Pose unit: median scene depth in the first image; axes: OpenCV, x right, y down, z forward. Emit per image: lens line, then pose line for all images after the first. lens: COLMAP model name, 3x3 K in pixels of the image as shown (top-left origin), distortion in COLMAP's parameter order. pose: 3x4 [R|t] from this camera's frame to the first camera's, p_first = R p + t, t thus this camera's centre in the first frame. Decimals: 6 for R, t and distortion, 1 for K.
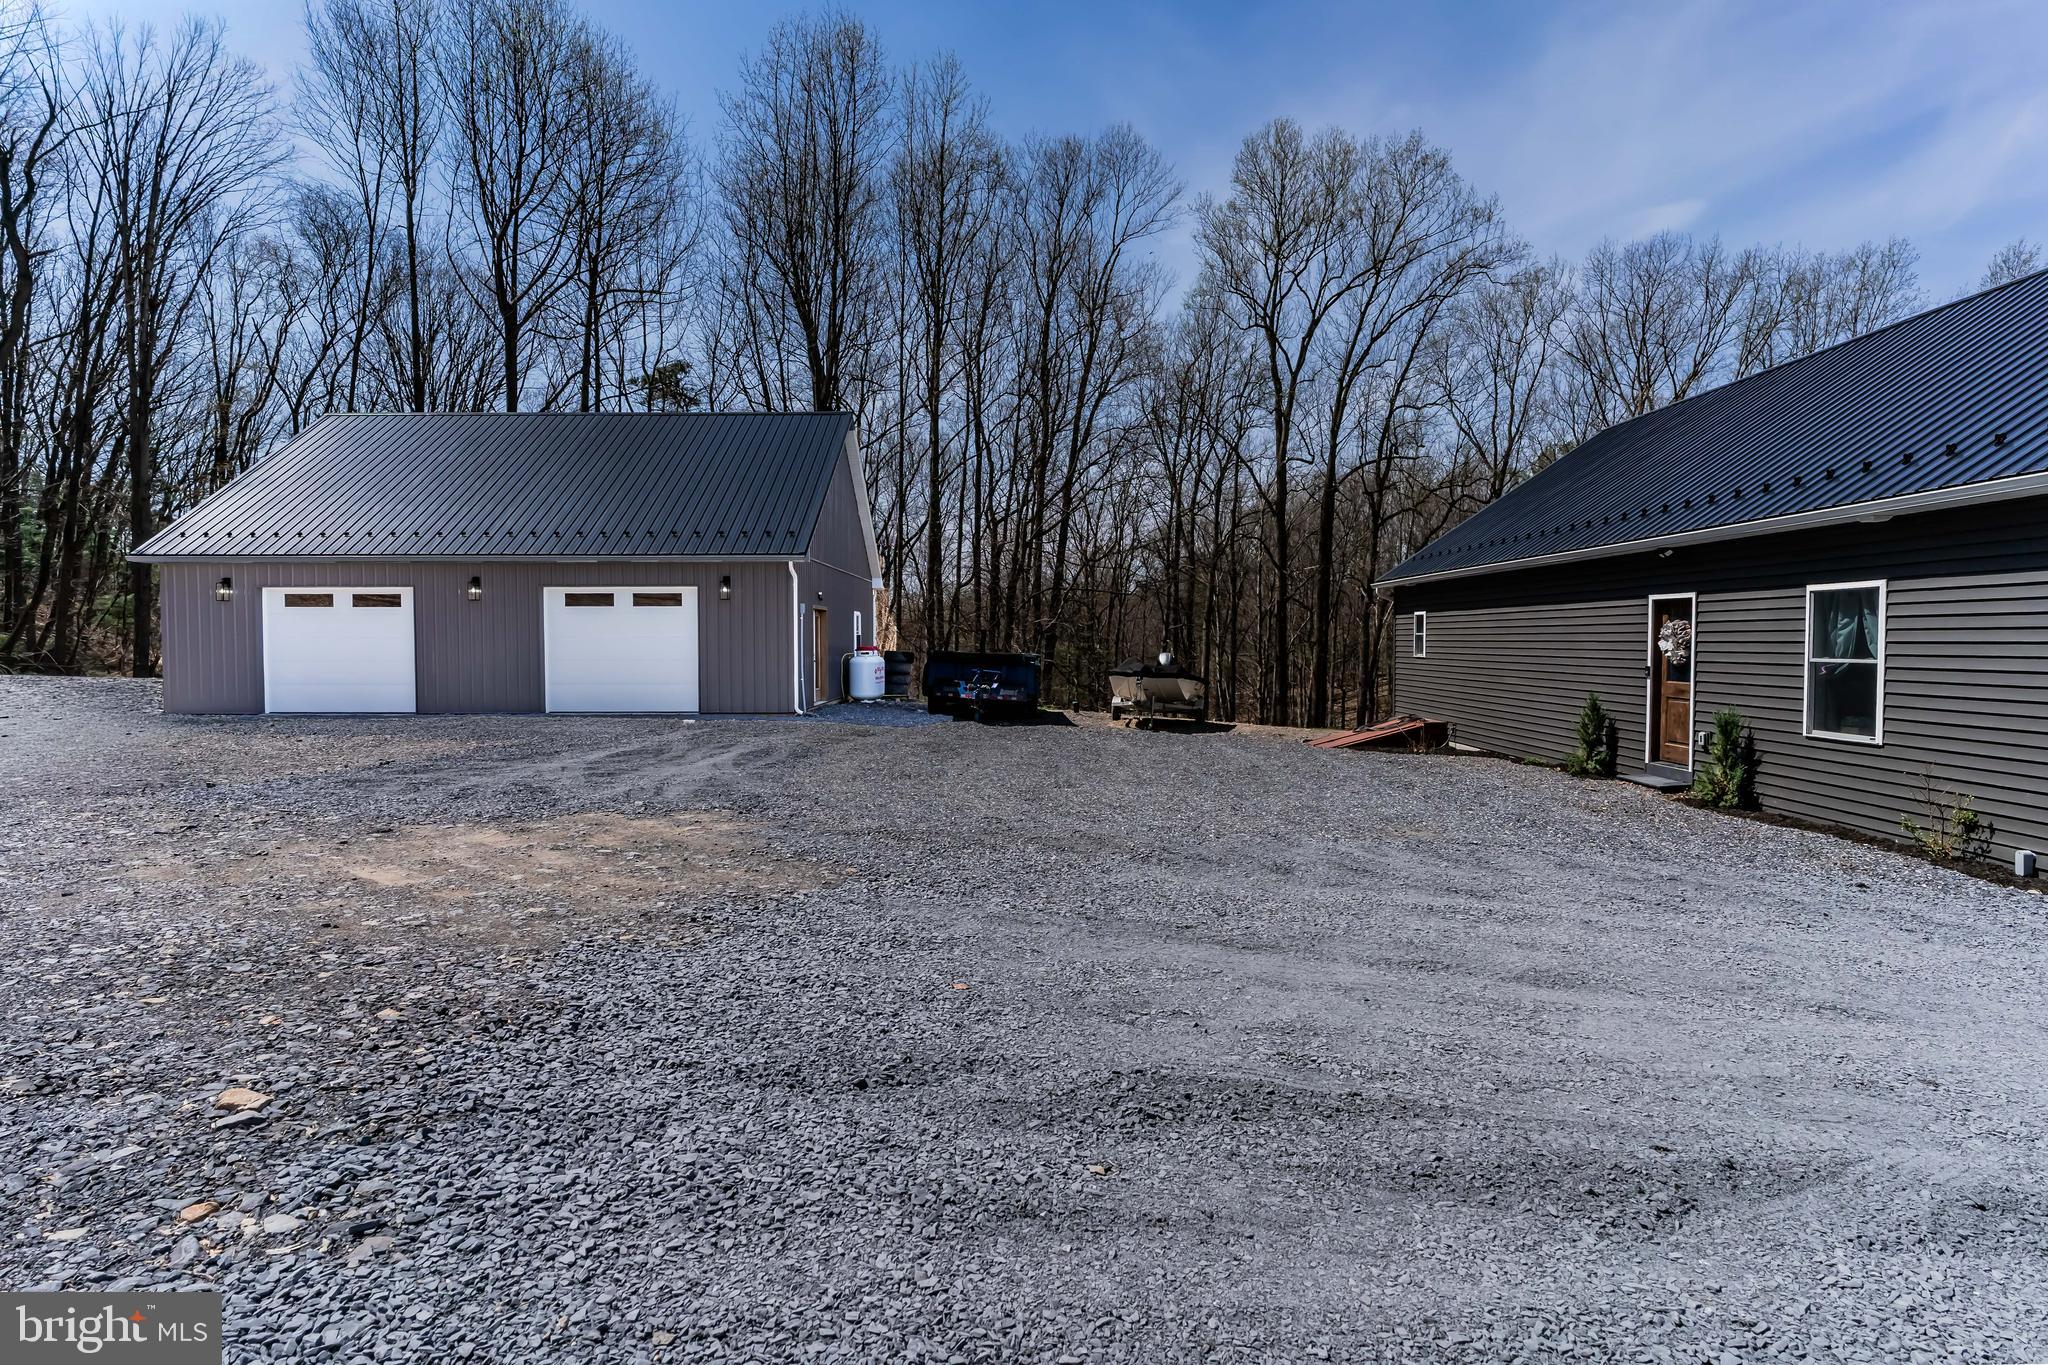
lens RADIAL K [[1129.0, 0, 1024.0], [0, 1129.0, 682.5], [0, 0, 1]] dist [-0.004625, 0.000206]
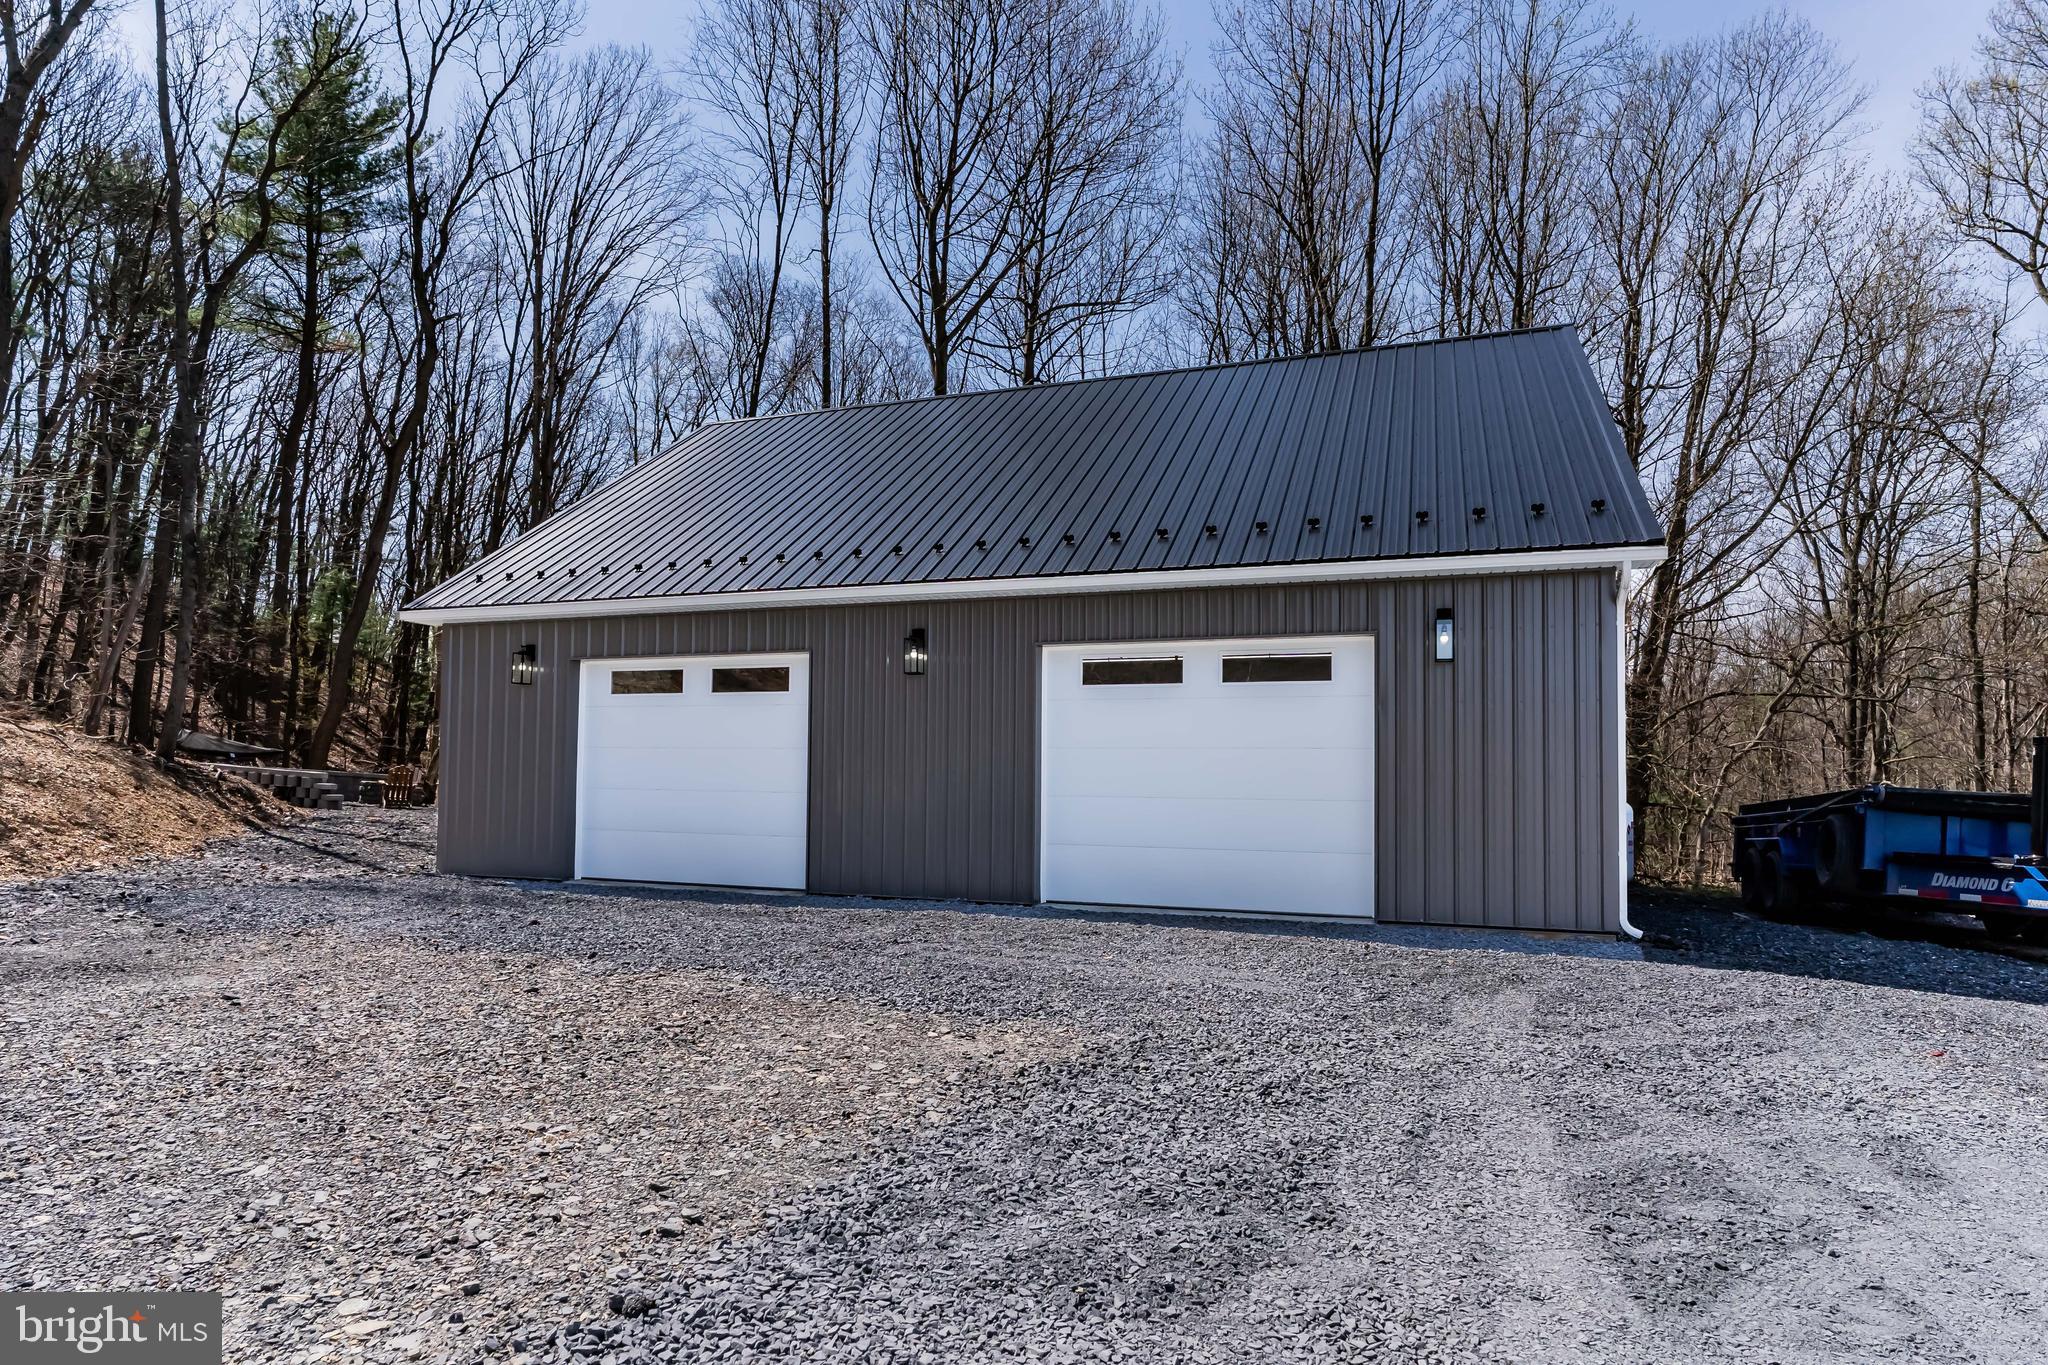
lens RADIAL K [[1345.5, 0, 1024.0], [0, 1345.5, 682.5], [0, 0, 1]] dist [0.002275, 0.000220]
pose [[0.943526, -0.008752, -0.331184, -0.204870], [-0.025335, 0.994818, -0.098469, -0.008855], [0.330329, 0.101298, 0.938414, 0.380835]]
